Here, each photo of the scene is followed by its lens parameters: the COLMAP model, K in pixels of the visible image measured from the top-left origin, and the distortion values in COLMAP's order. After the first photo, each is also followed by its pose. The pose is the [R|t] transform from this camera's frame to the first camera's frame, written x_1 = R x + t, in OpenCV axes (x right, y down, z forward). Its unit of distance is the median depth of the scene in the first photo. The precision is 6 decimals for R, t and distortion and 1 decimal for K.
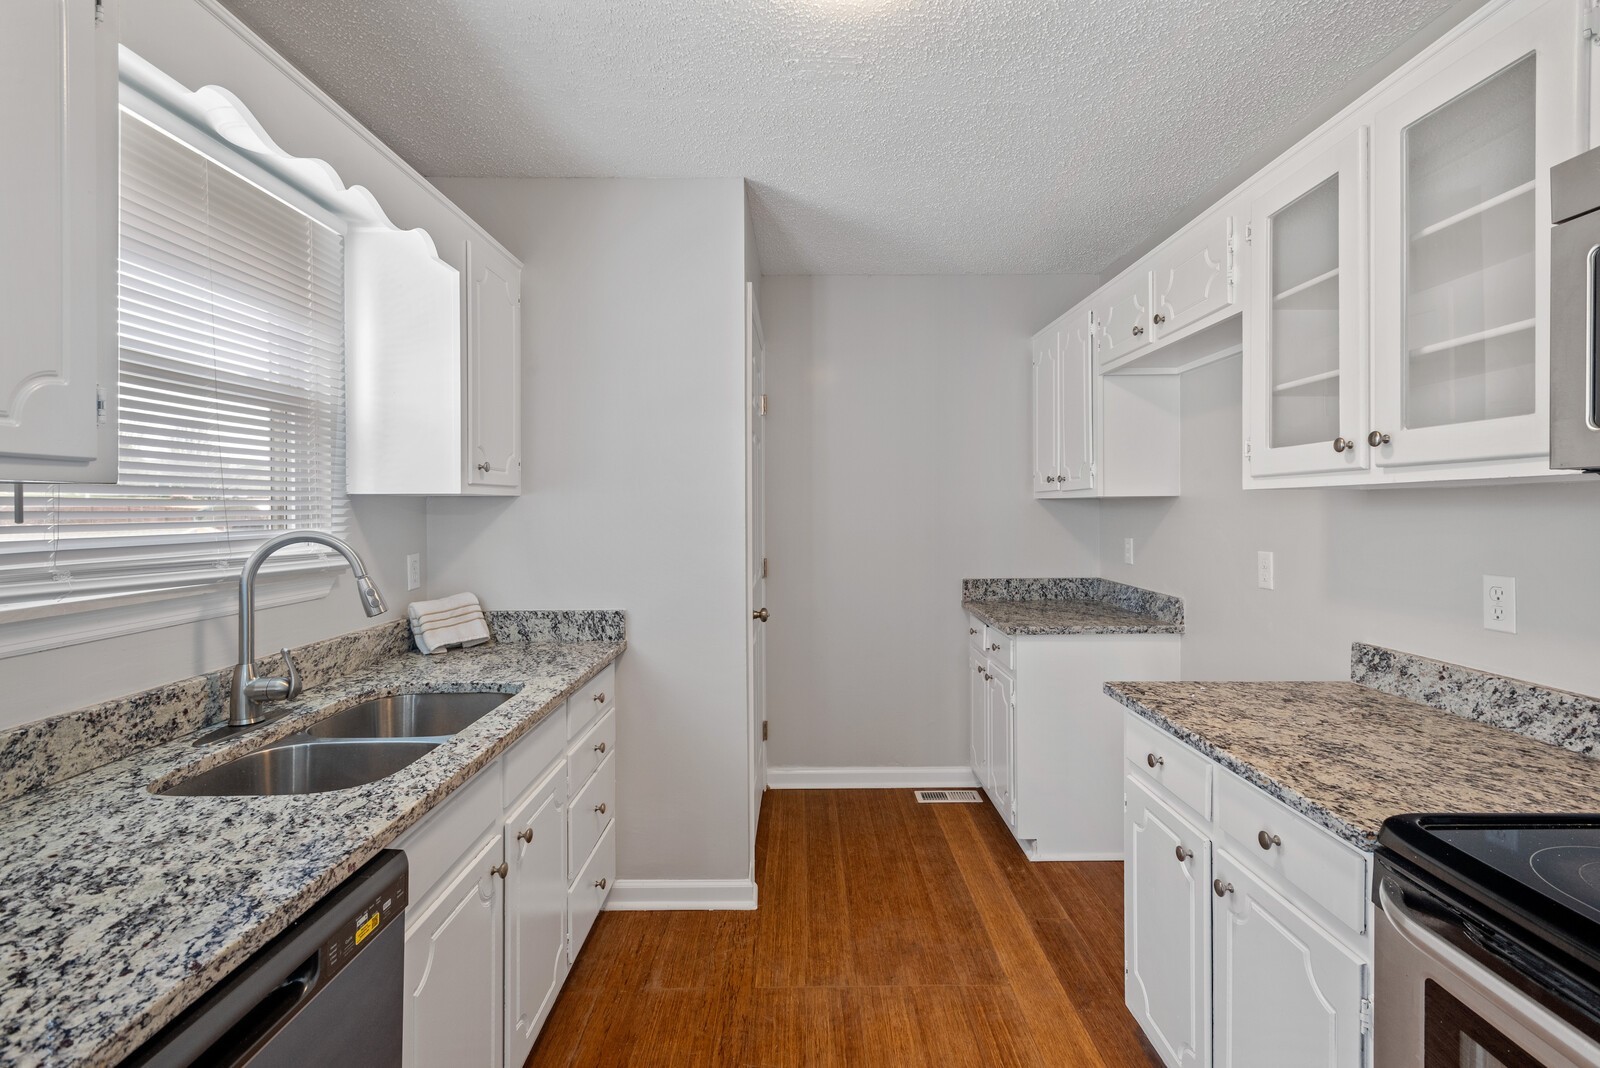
lens RADIAL K [[745.9, 0, 816.5], [0, 745.9, 514.8], [0, 0, 1]] dist [0.023360, -0.010471]
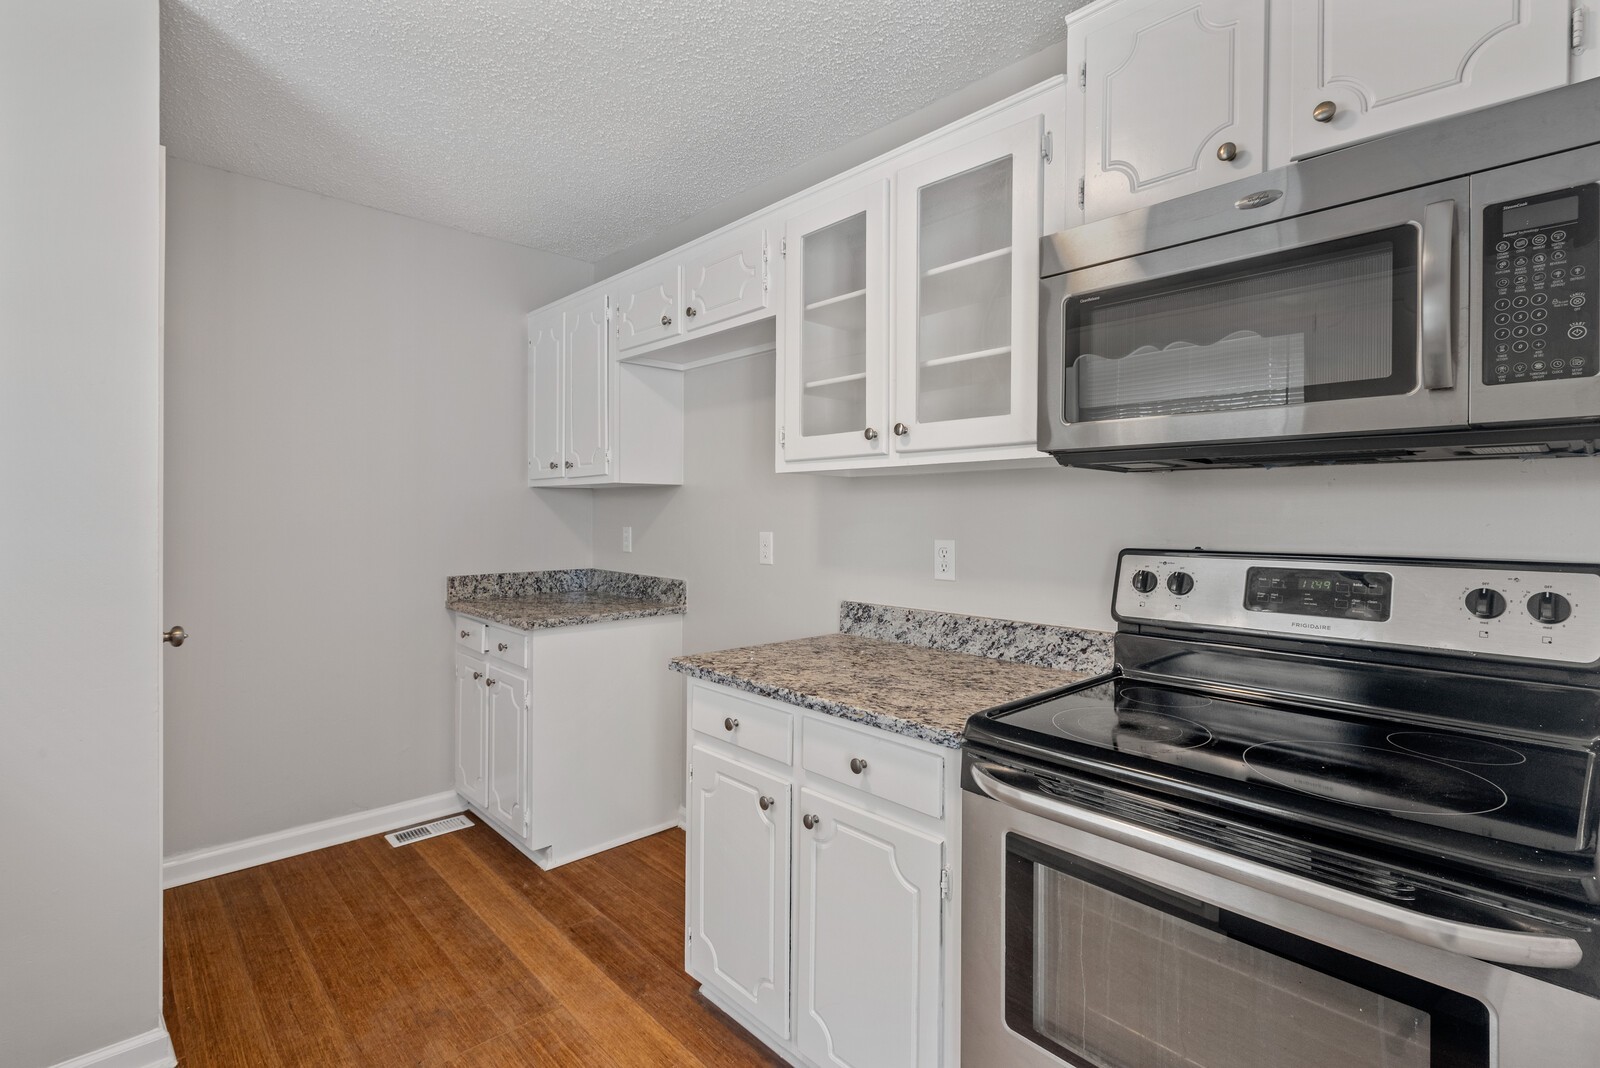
lens RADIAL K [[744.1, 0, 803.2], [0, 744.1, 519.0], [0, 0, 1]] dist [0.005797, 0.000608]
pose [[0.735973, 0.004133, 0.676998, -0.164955], [-0.002109, 0.999991, -0.003811, 0.041127], [-0.677007, 0.001377, 0.735975, 0.151749]]
